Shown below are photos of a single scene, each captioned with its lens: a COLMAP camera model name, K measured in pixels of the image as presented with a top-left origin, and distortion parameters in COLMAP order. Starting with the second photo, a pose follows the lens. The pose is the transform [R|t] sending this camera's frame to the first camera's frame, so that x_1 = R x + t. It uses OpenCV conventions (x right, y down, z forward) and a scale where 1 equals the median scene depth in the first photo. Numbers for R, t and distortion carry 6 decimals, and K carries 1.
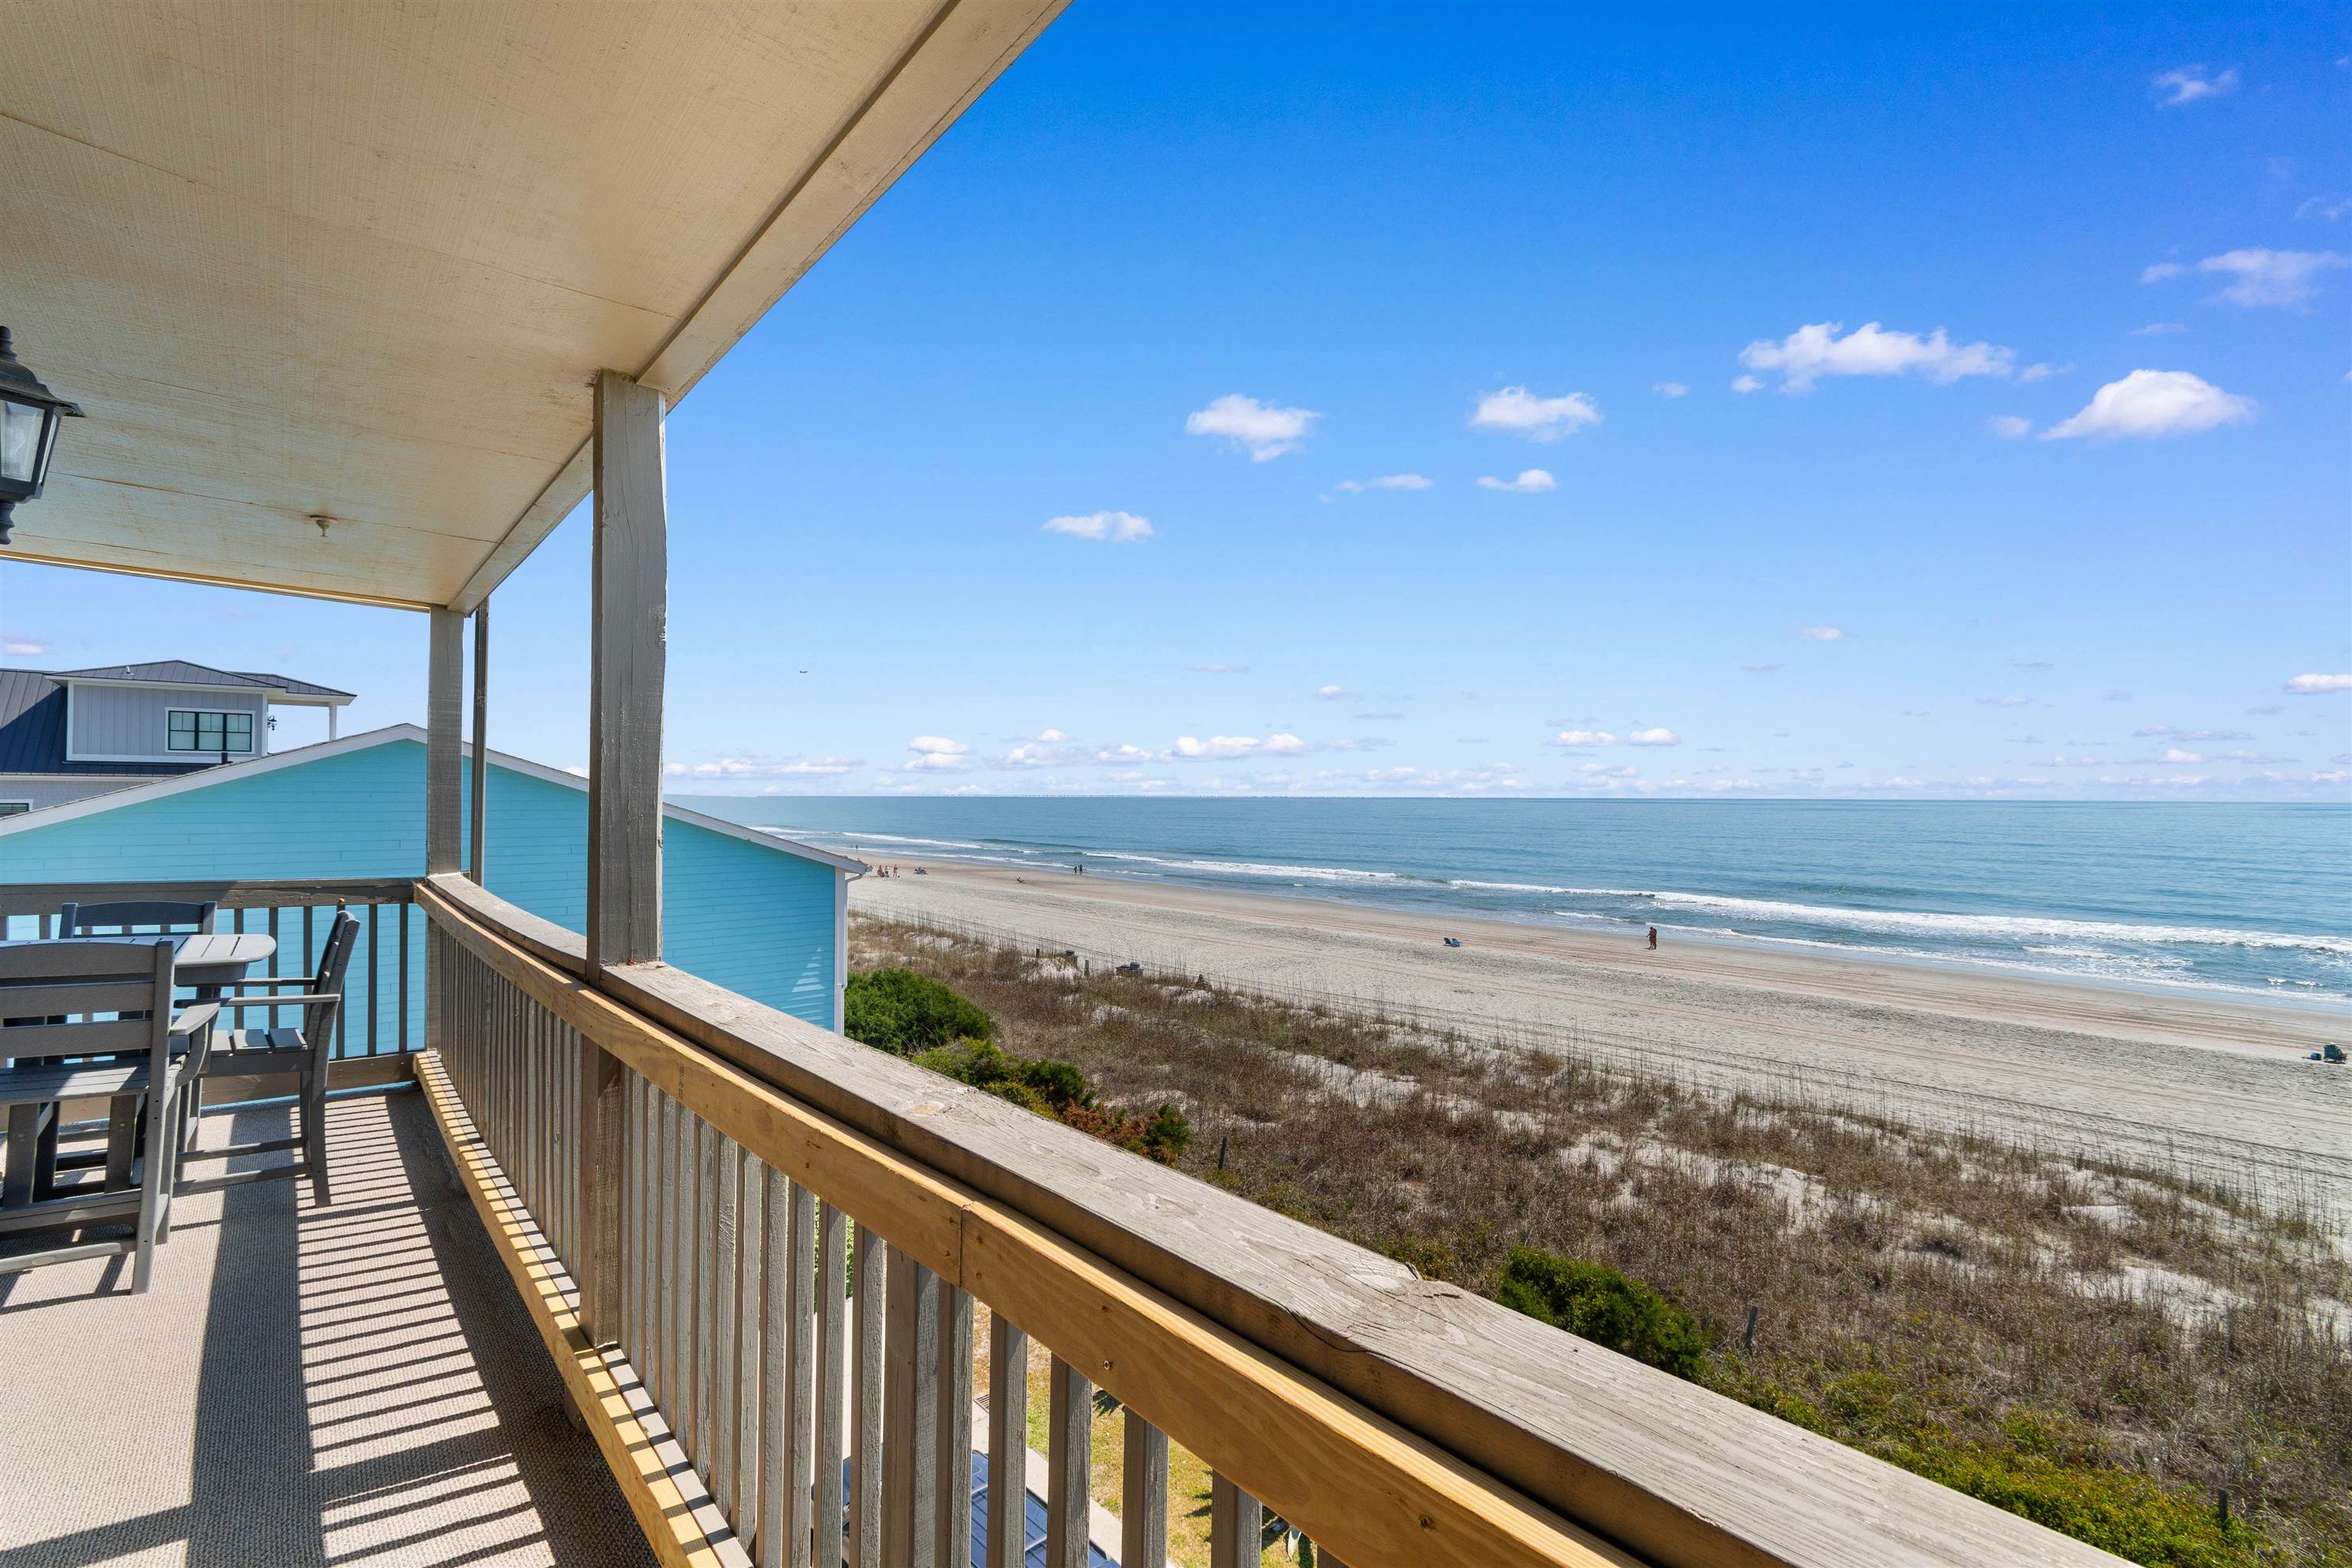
lens RADIAL K [[1041.0, 0, 1162.8], [0, 1041.0, 773.6], [0, 0, 1]] dist [0.003335, -0.001285]
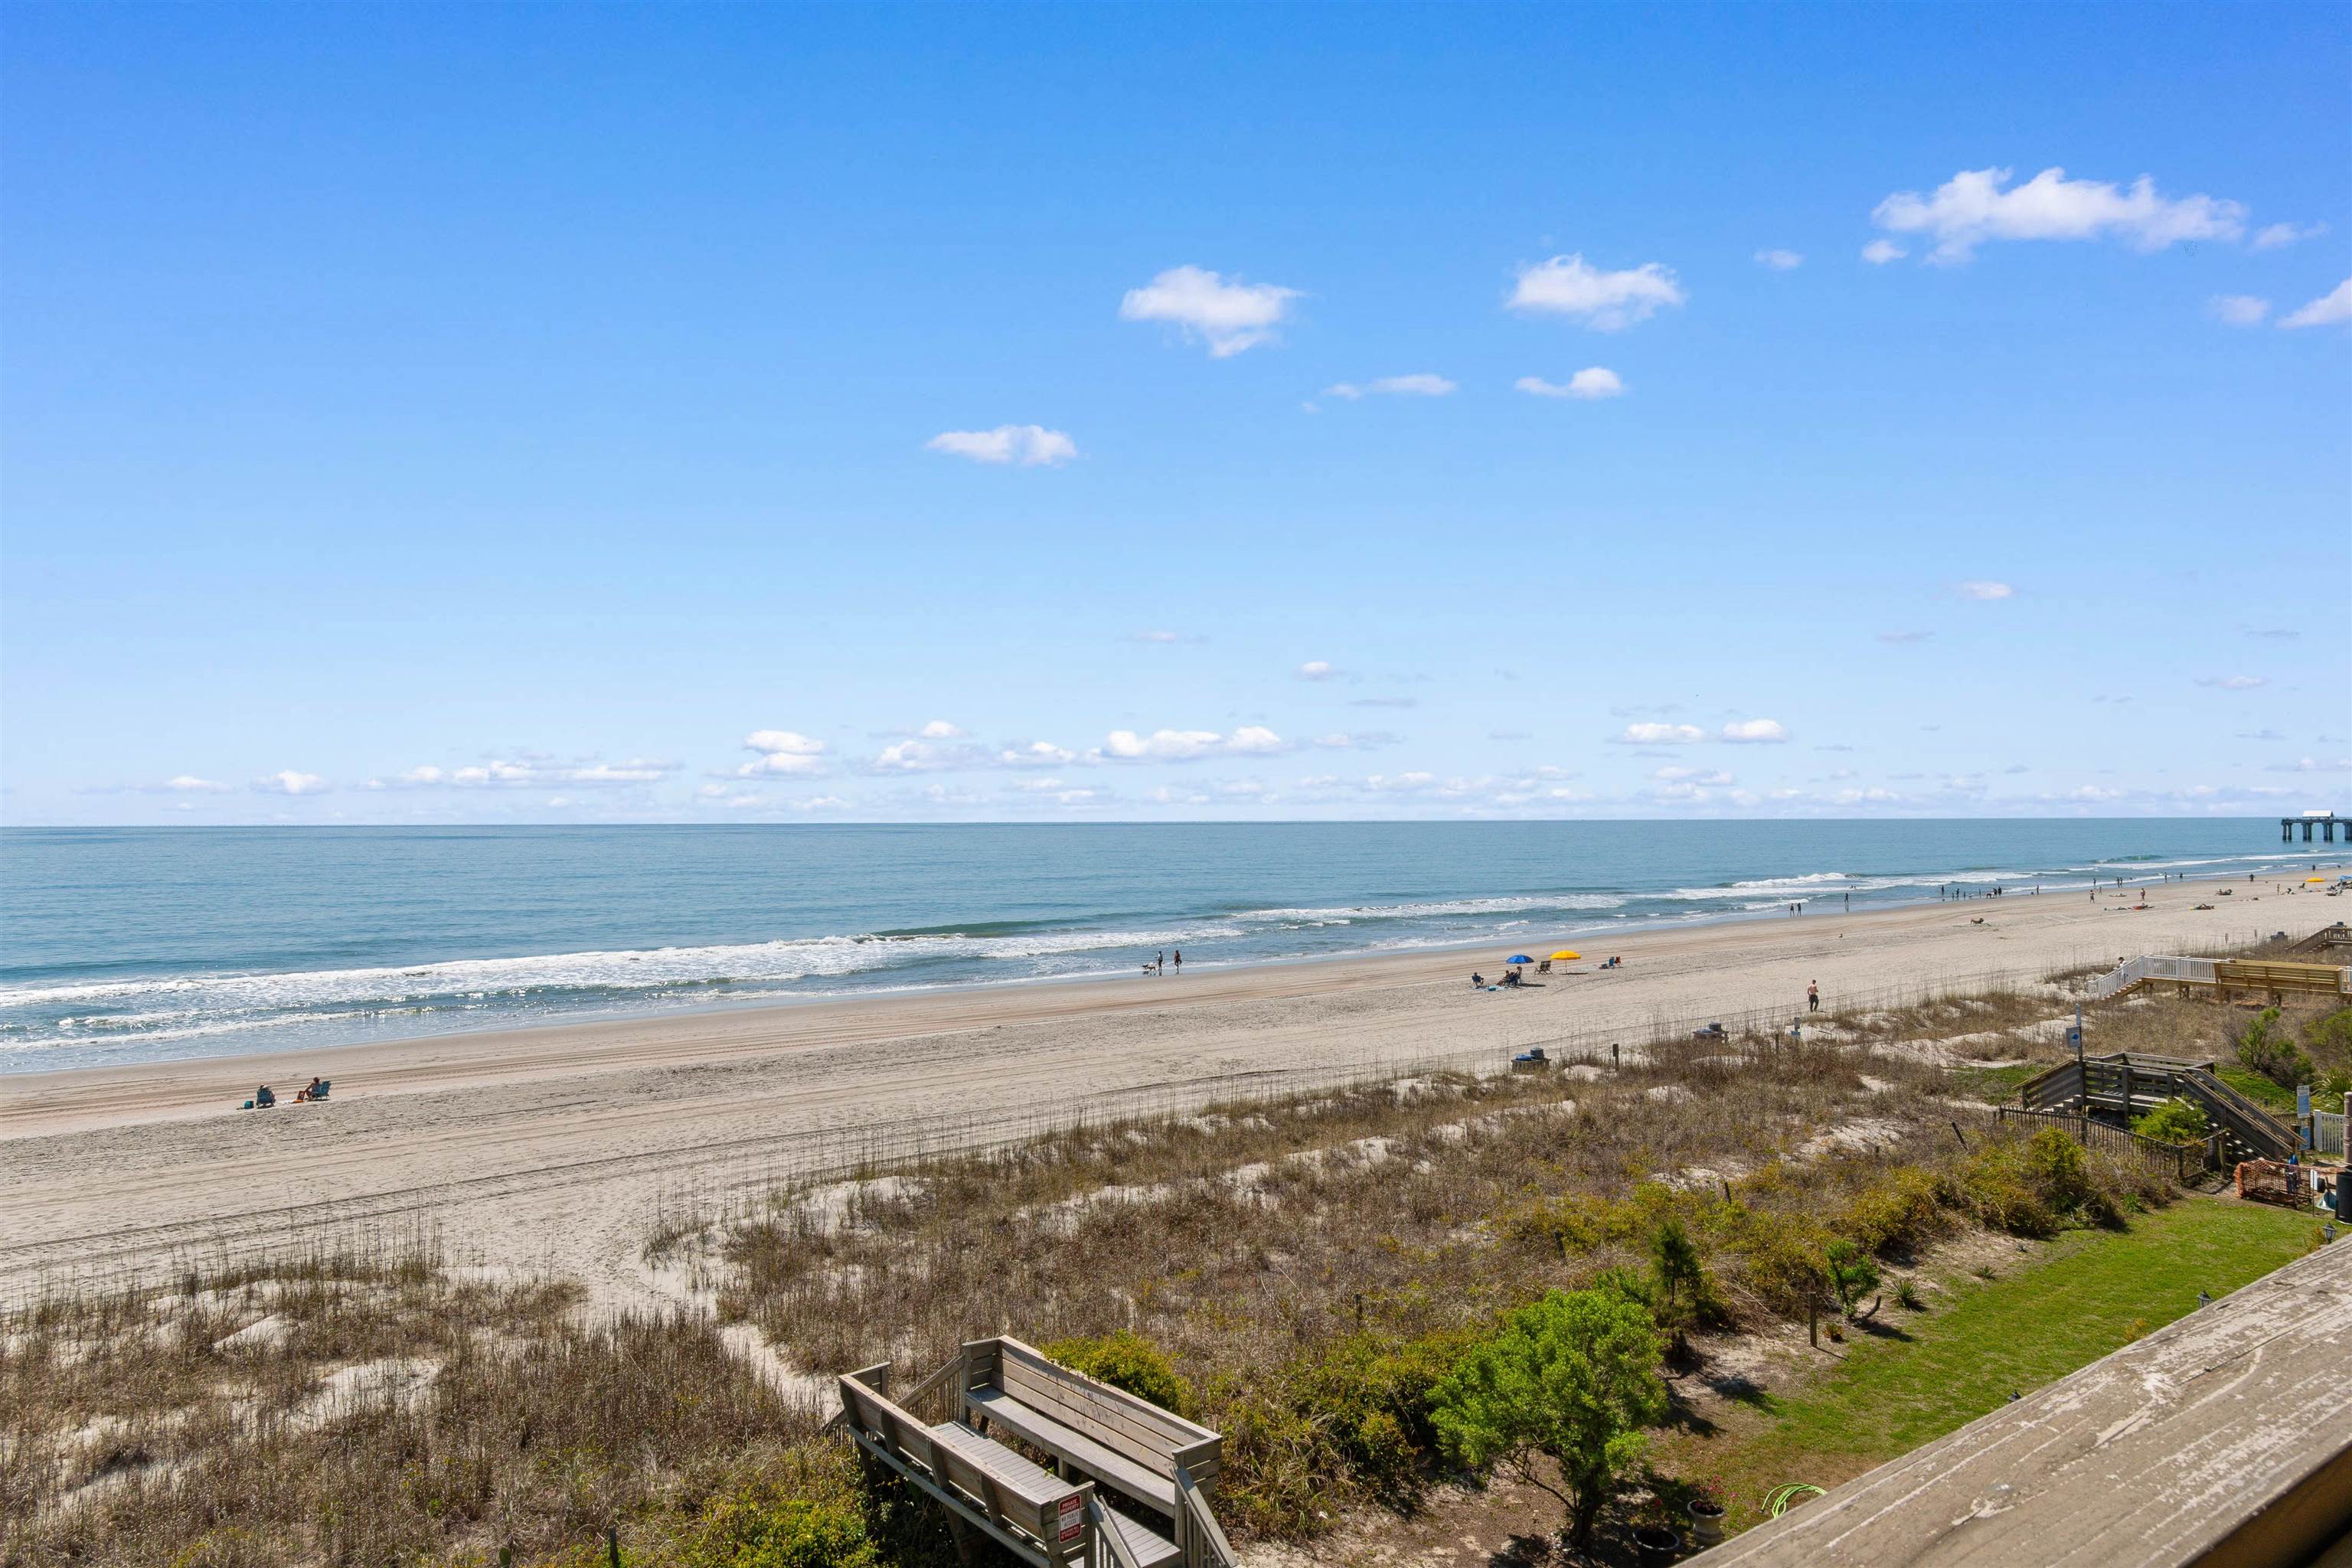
lens RADIAL K [[1444.2, 0, 1175.5], [0, 1444.2, 785.5], [0, 0, 1]] dist [-0.004226, 0.007170]
pose [[0.078866, 0.015714, 0.996761, -0.177405], [-0.014382, 0.999790, -0.014623, 0.003087], [-0.996781, -0.013182, 0.079076, 0.222637]]
